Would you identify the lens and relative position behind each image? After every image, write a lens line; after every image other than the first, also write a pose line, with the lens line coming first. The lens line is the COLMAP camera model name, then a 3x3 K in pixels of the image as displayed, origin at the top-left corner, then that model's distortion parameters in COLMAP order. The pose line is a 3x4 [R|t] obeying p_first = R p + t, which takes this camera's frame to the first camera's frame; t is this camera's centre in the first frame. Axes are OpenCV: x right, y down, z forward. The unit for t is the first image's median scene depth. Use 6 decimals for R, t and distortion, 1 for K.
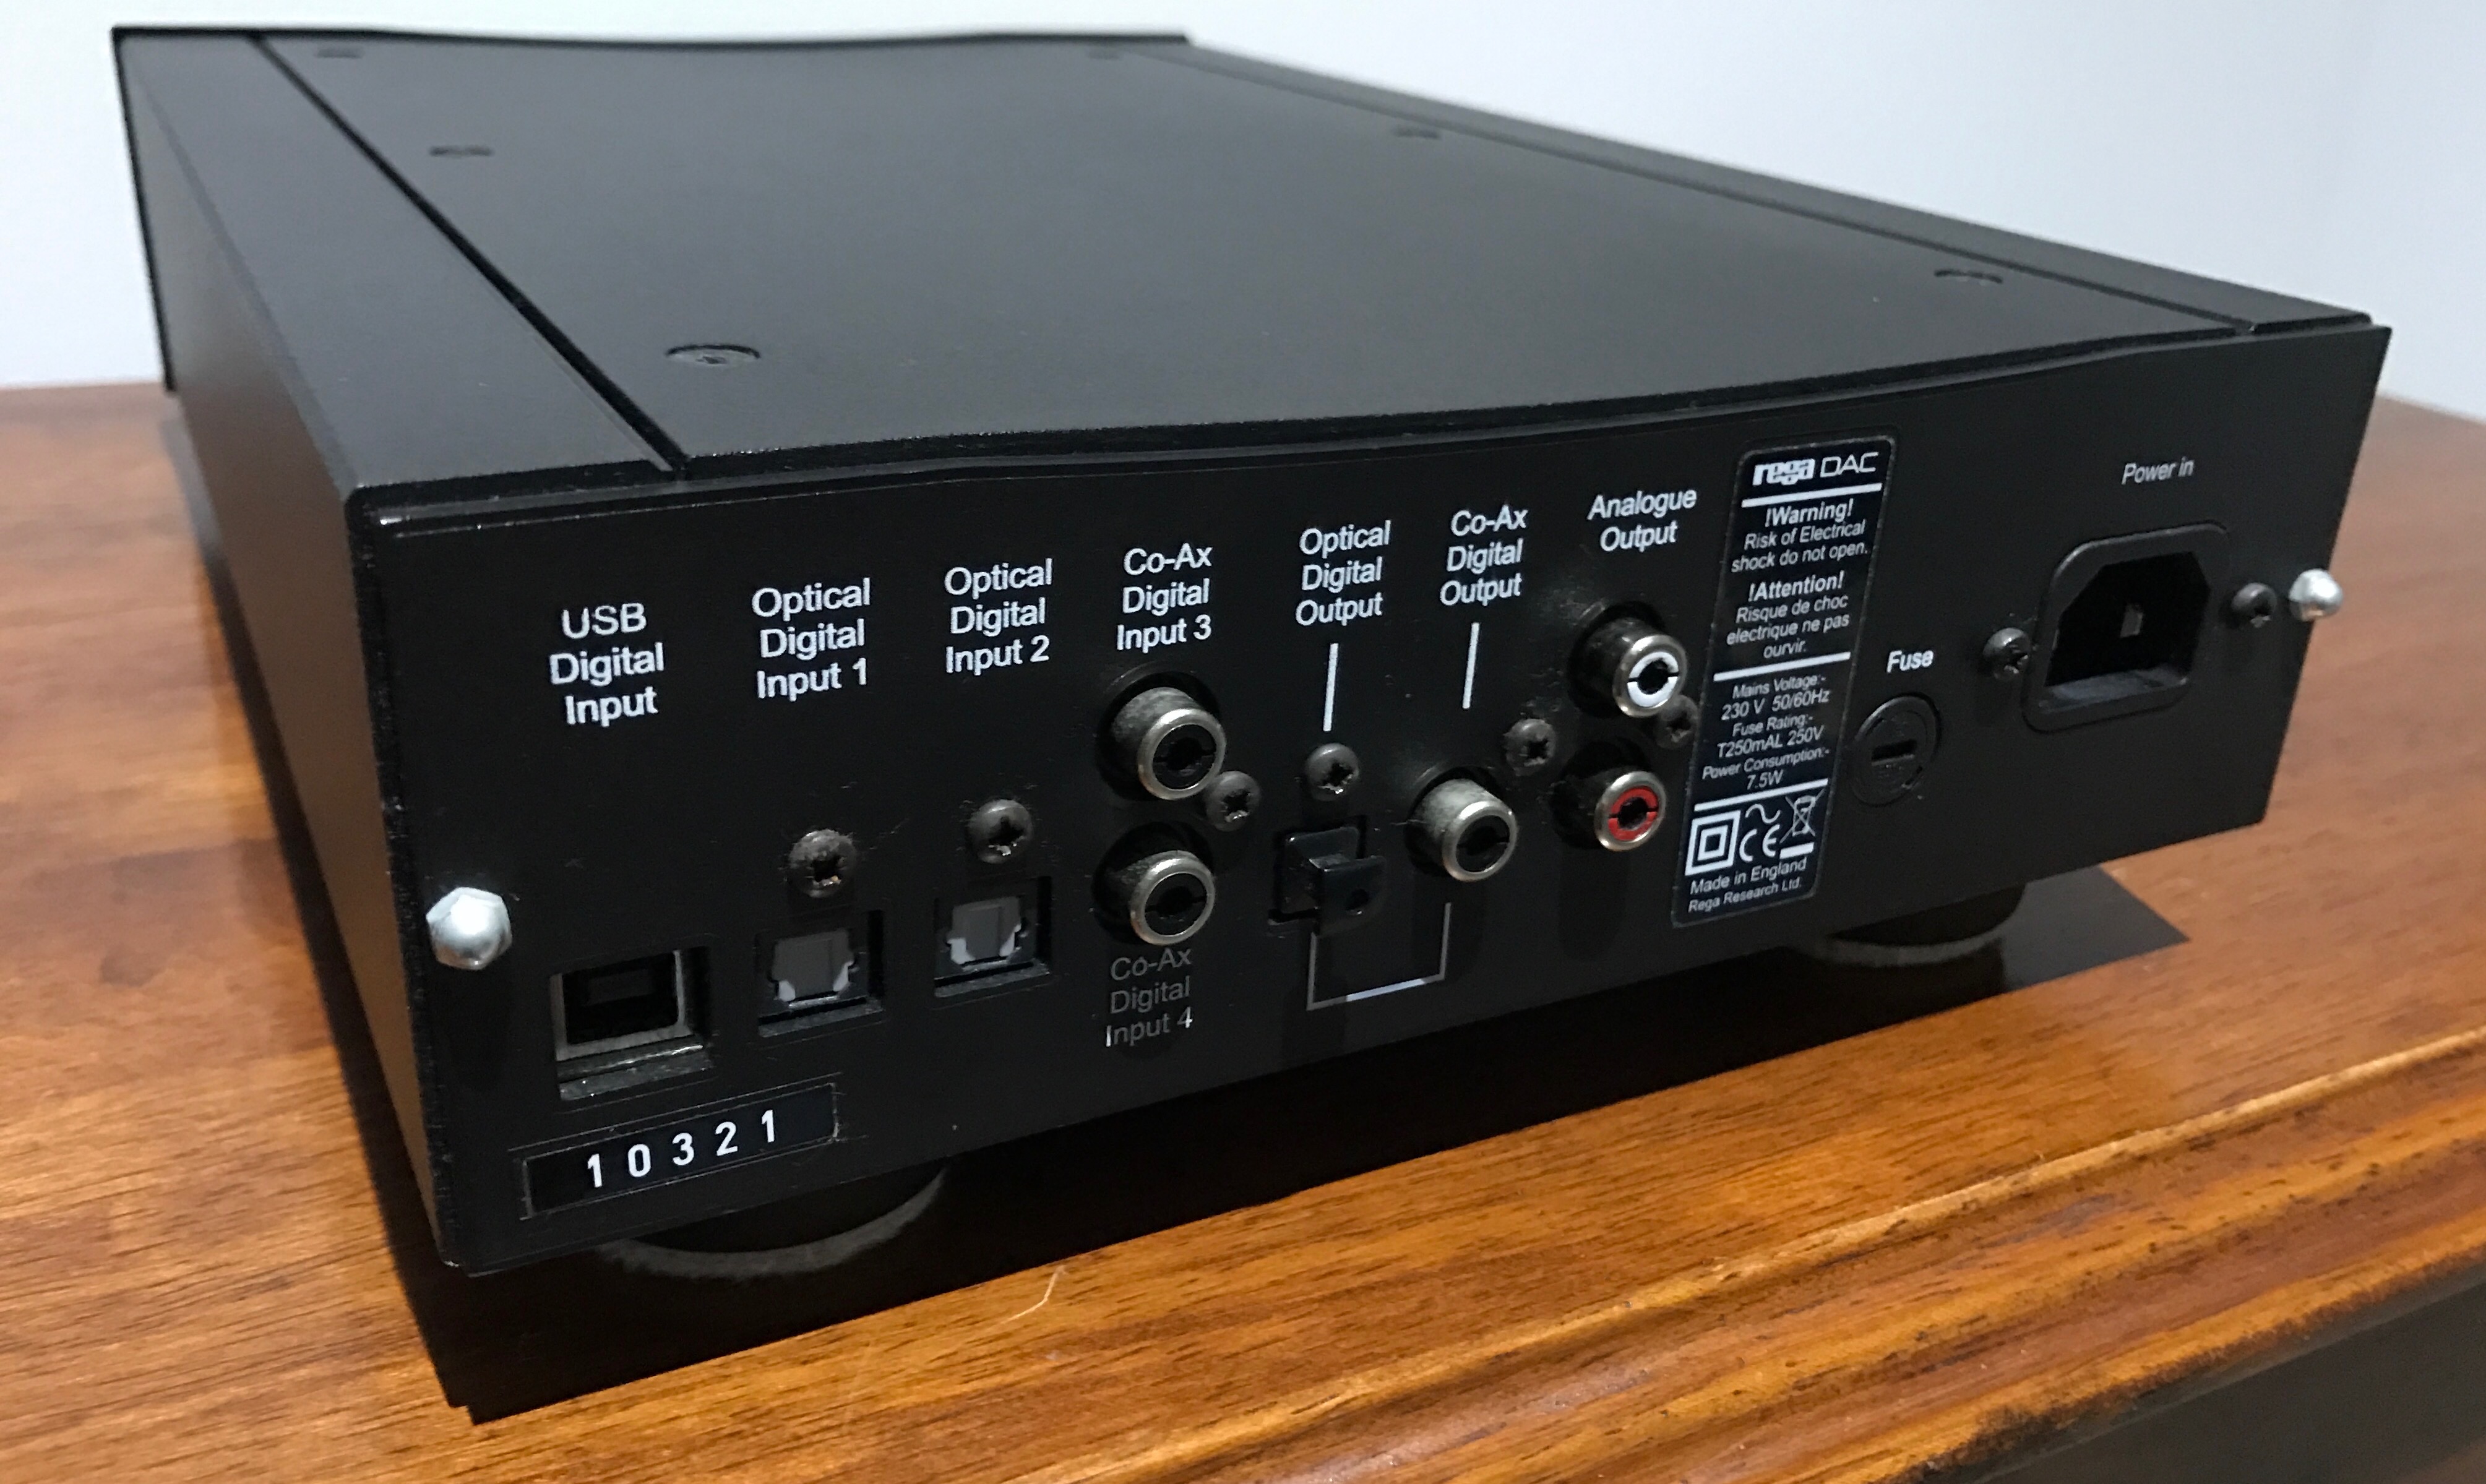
lens RADIAL K [[2117.1, 0, 1236.7], [0, 2117.1, 807.8], [0, 0, 1]] dist [0.007542, -0.012100]
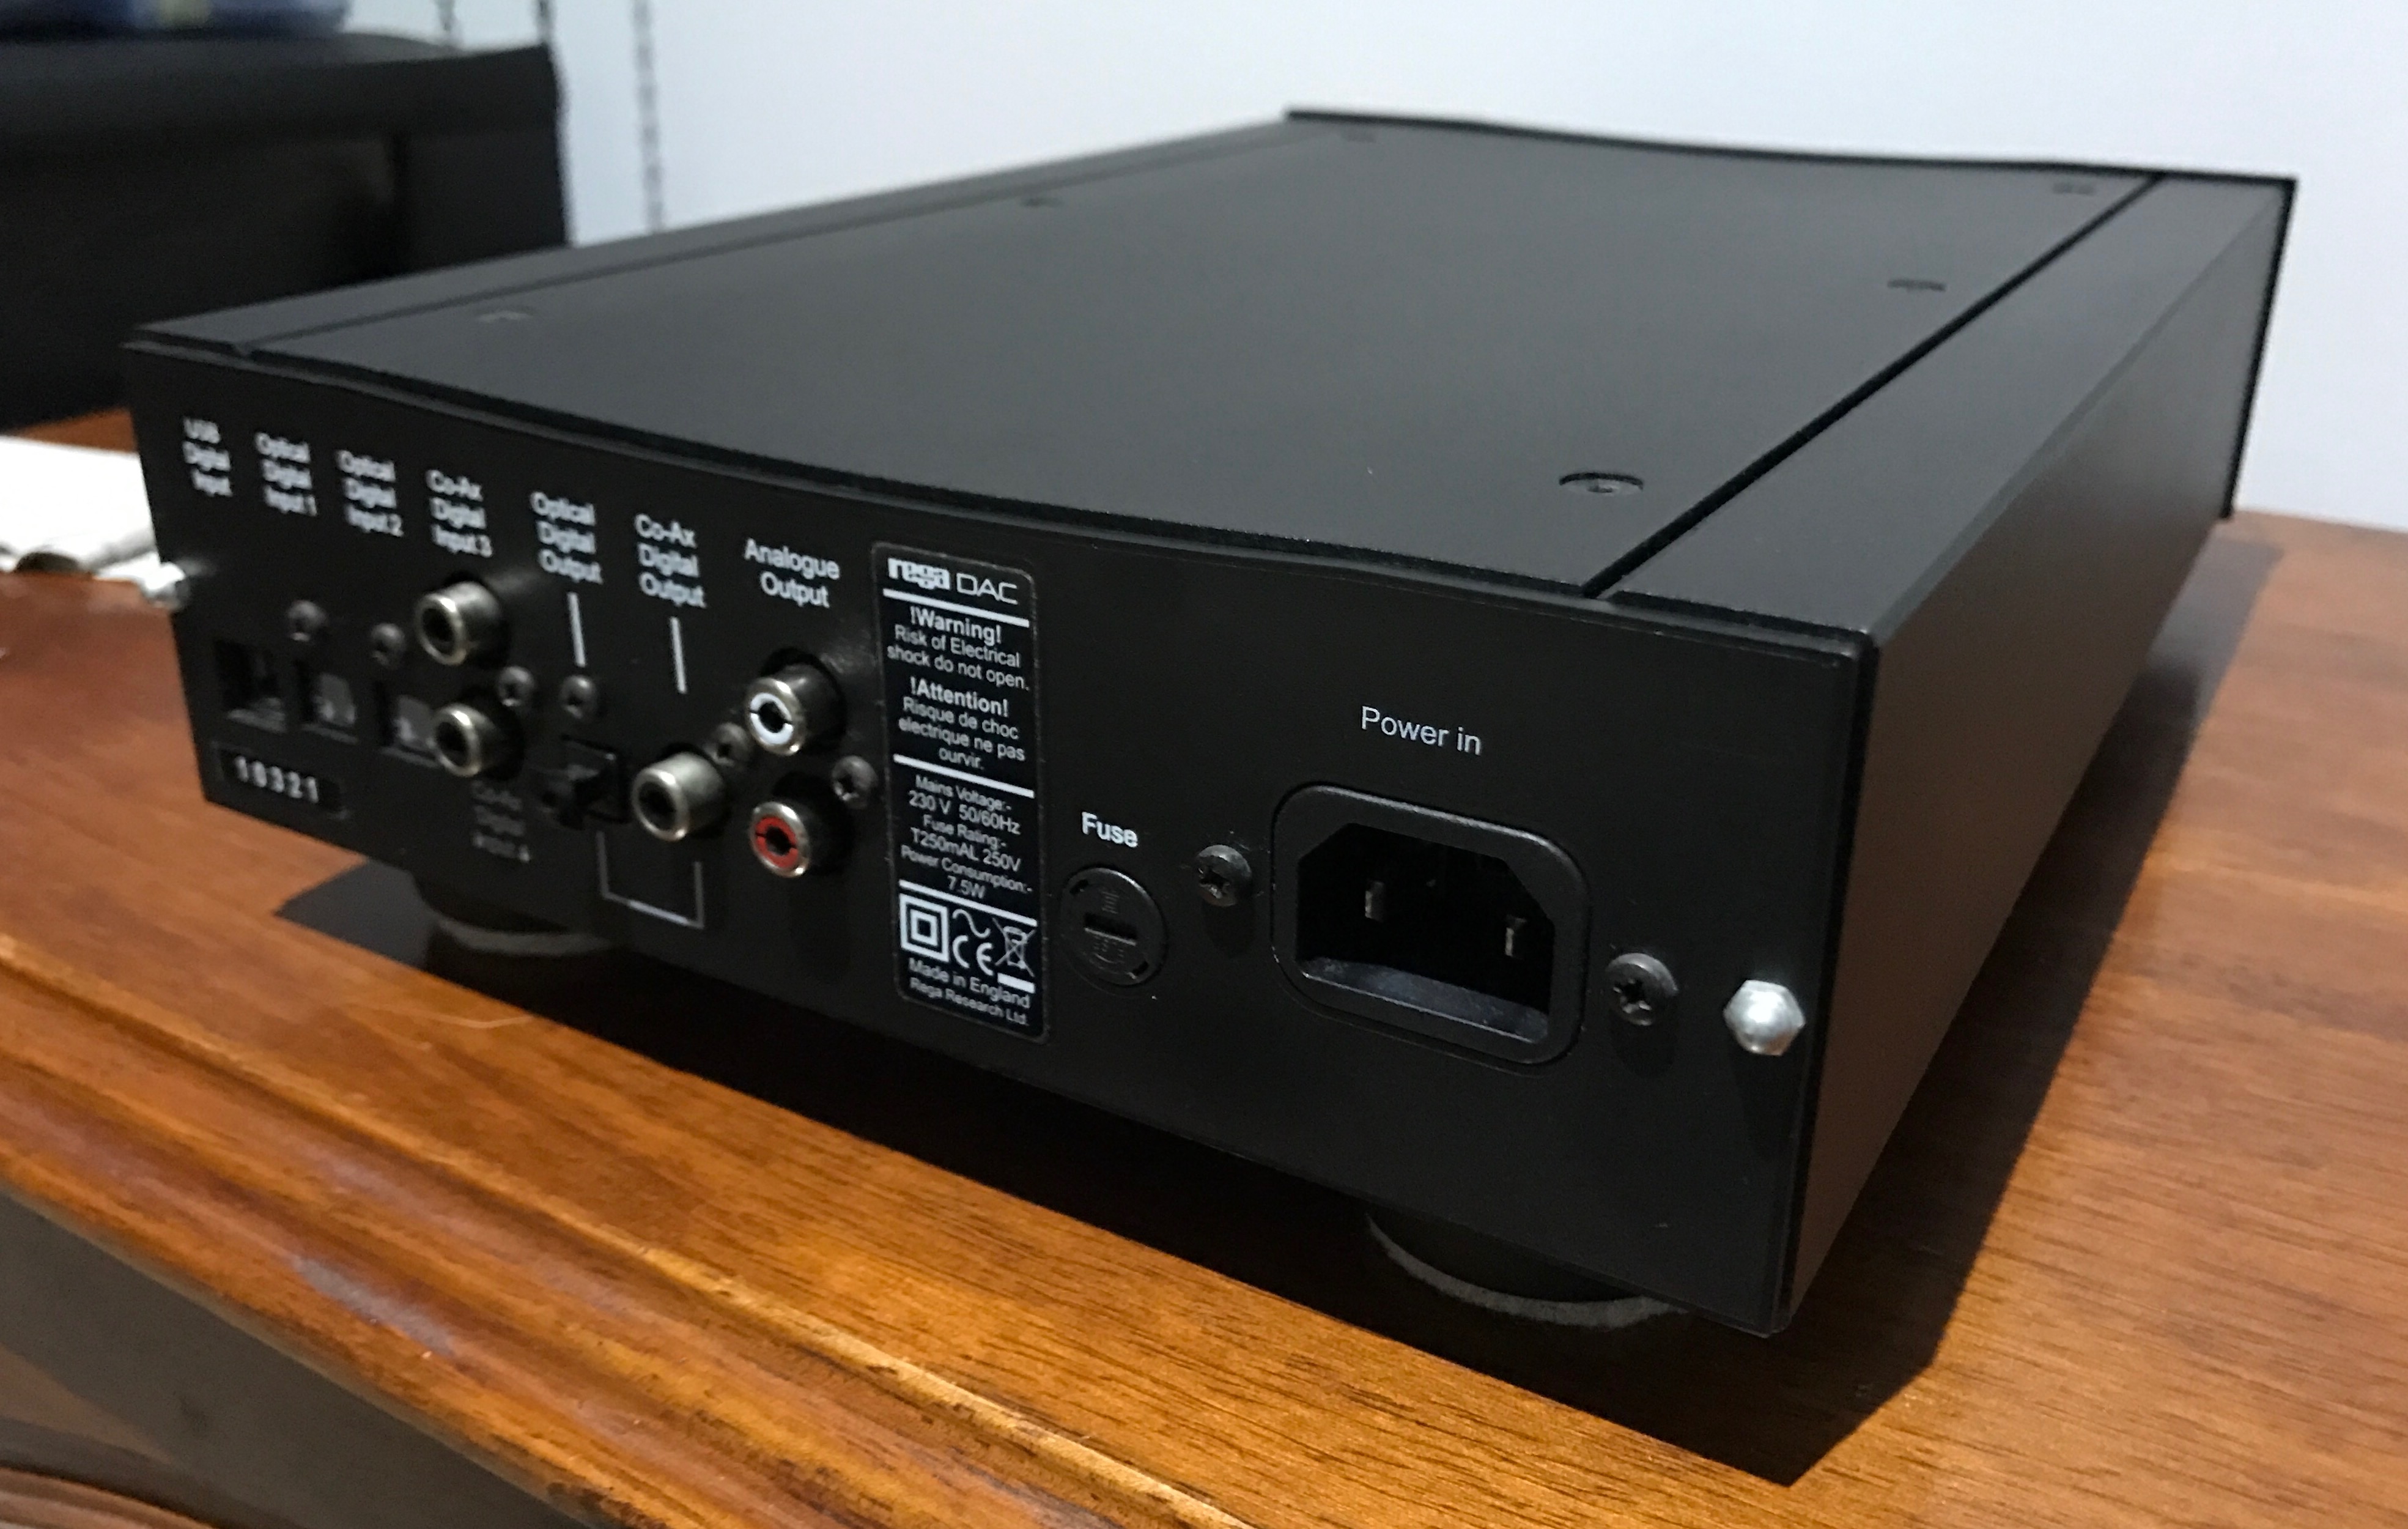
lens RADIAL K [[2099.7, 0, 1153.4], [0, 2099.7, 761.8], [0, 0, 1]] dist [0.143998, -0.444765]
pose [[0.481941, 0.289532, -0.826985, 1.129079], [-0.347610, 0.929554, 0.122865, -0.227870], [0.804301, 0.228255, 0.548635, 0.528904]]
